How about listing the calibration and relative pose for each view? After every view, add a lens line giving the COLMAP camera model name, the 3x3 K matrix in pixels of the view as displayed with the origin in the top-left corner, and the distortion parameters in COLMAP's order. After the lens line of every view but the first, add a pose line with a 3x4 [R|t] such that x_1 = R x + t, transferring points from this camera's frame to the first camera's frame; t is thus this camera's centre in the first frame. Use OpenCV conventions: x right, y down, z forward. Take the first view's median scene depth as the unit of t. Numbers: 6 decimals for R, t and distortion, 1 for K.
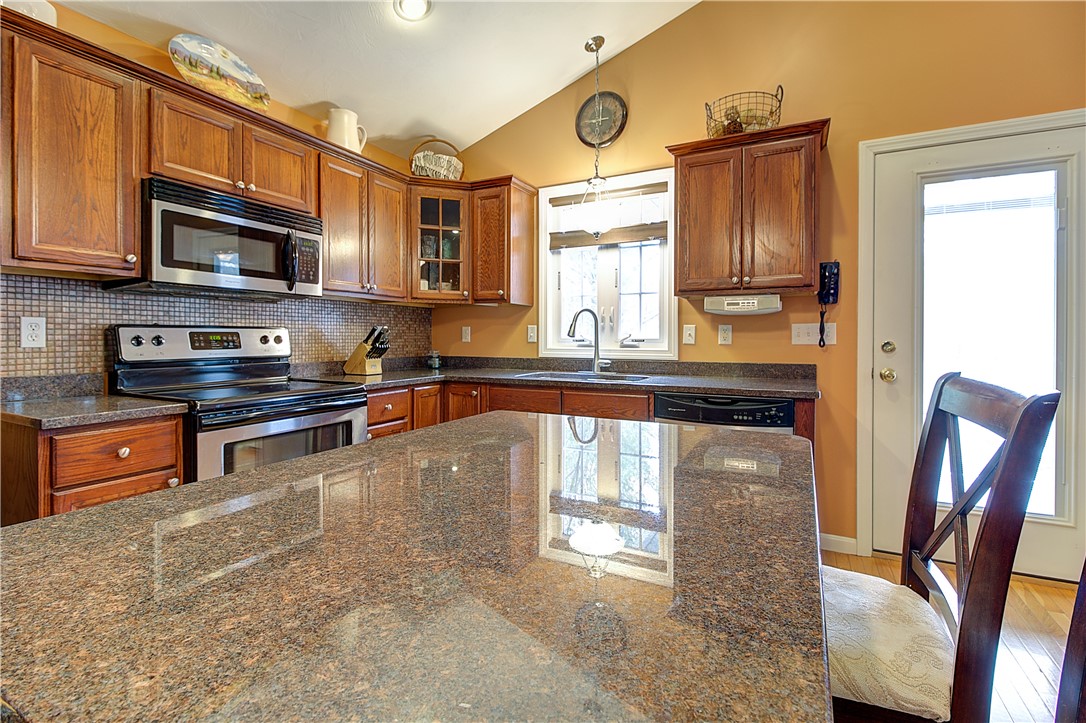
lens RADIAL K [[495.0, 0, 529.8], [0, 495.0, 341.9], [0, 0, 1]] dist [0.009087, -0.008239]
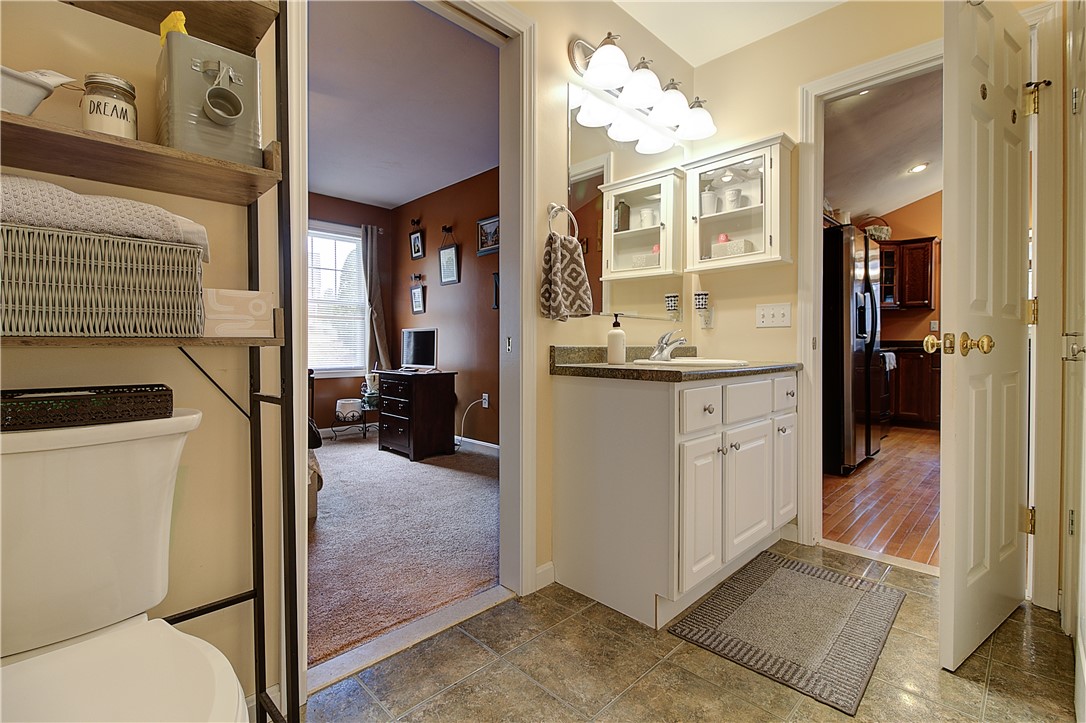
lens RADIAL K [[495.0, 0, 545.7], [0, 495.0, 350.6], [0, 0, 1]] dist [0.009087, -0.008239]
pose [[0.957414, 0.000260, -0.288717, -1.023904], [-0.001887, 0.999984, -0.005357, 0.104714], [0.288711, 0.005674, 0.957399, -1.322360]]
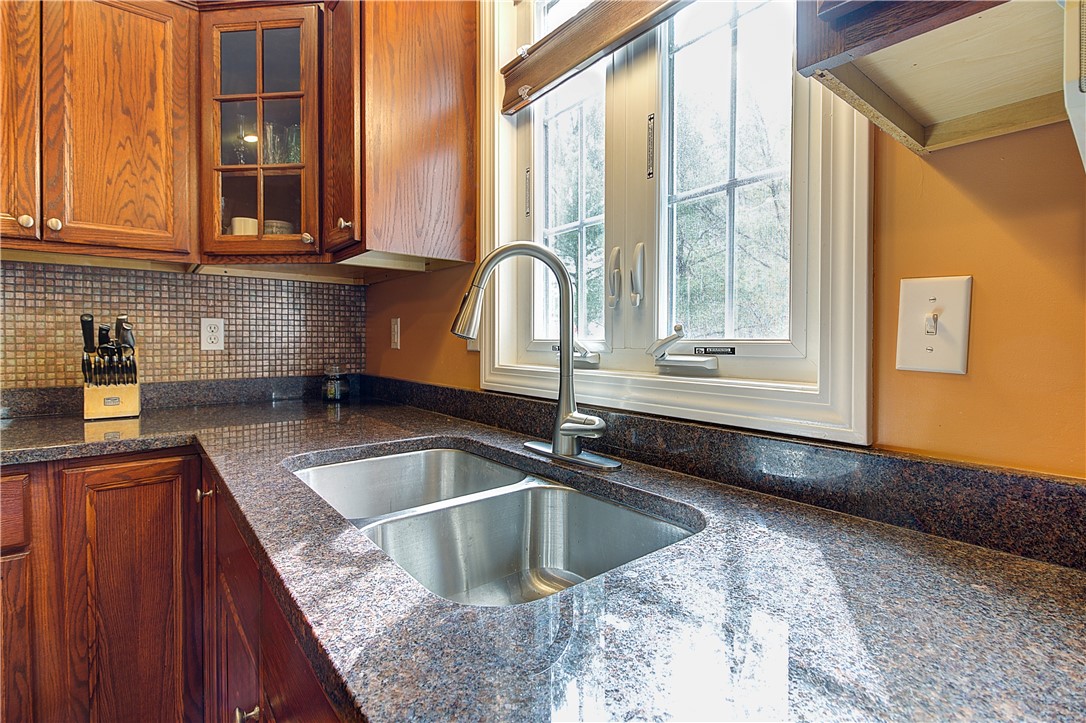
lens RADIAL K [[495.0, 0, 545.3], [0, 495.0, 346.9], [0, 0, 1]] dist [0.009087, -0.008239]
pose [[0.920115, 0.004537, -0.391621, 0.286544], [-0.003303, 0.999987, 0.003827, -0.006255], [0.391633, -0.002228, 0.920119, 0.838389]]
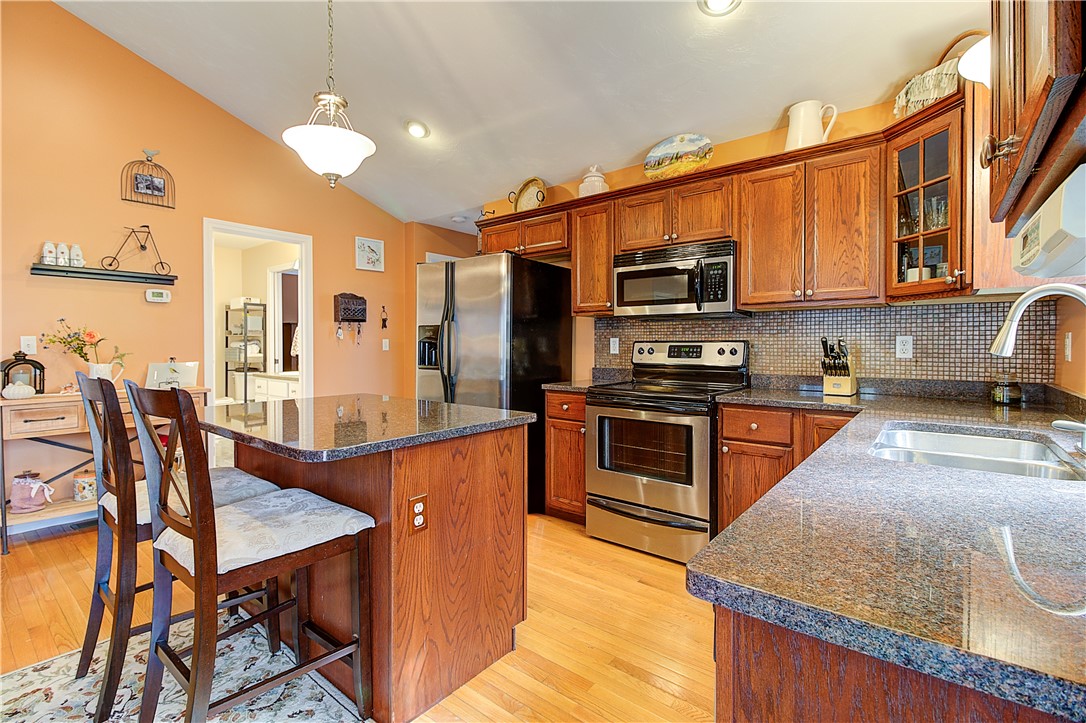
lens RADIAL K [[495.0, 0, 536.6], [0, 495.0, 351.6], [0, 0, 1]] dist [0.009087, -0.008239]
pose [[-0.193102, 0.013482, -0.981086, 0.691944], [-0.010974, 0.999813, 0.015899, -0.017822], [0.981117, 0.013836, -0.192918, 0.766638]]
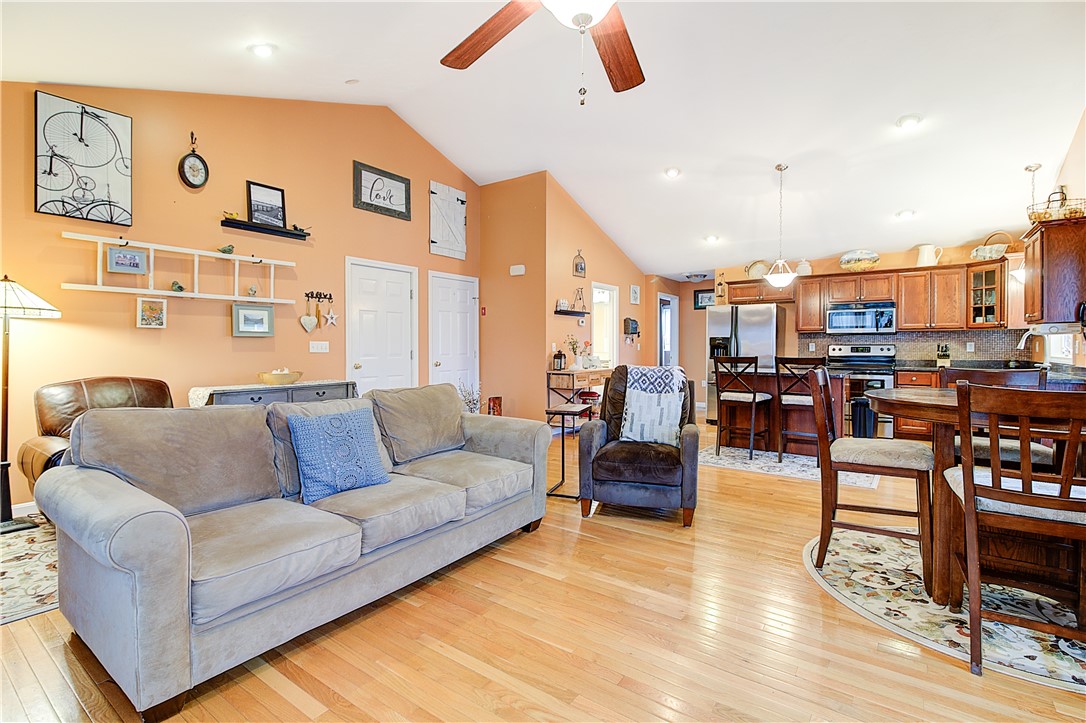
lens RADIAL K [[495.0, 0, 514.8], [0, 495.0, 350.1], [0, 0, 1]] dist [0.009087, -0.008239]
pose [[-0.185657, 0.003282, -0.982609, 2.316537], [-0.008497, 0.999952, 0.004946, 0.002206], [0.982578, 0.009267, -0.185620, -0.404213]]
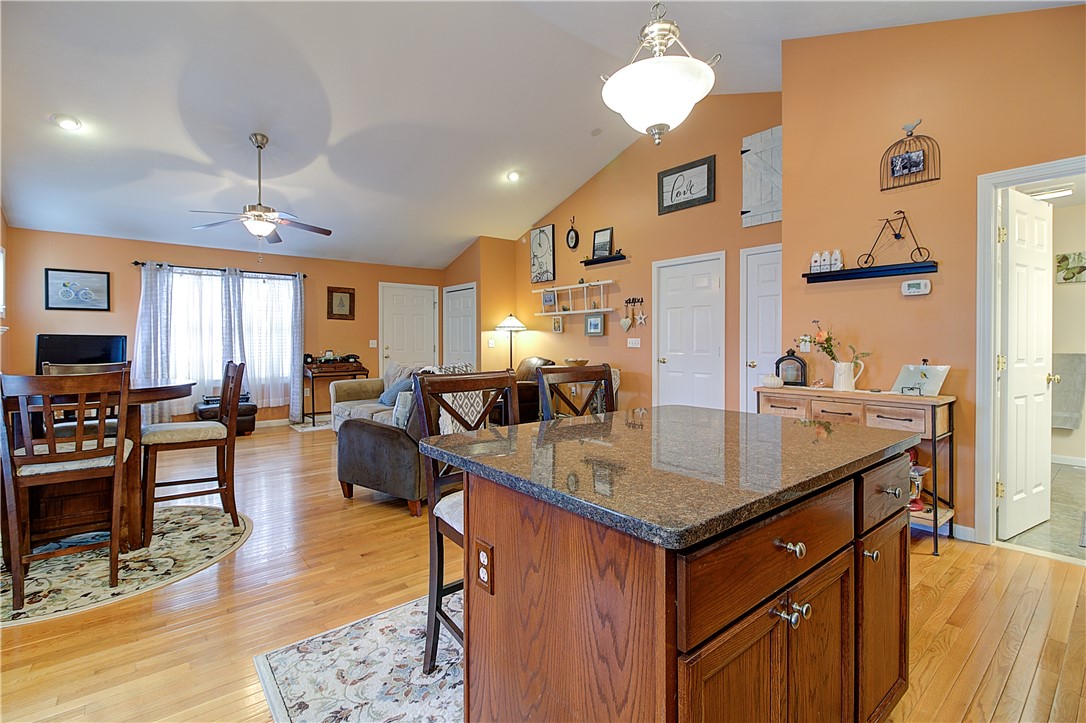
lens RADIAL K [[495.0, 0, 543.9], [0, 495.0, 347.0], [0, 0, 1]] dist [0.009087, -0.008239]
pose [[-0.924671, -0.003805, 0.380748, -0.062776], [0.003883, 0.999804, 0.019421, -0.022471], [-0.380747, 0.019436, -0.924475, 0.908902]]
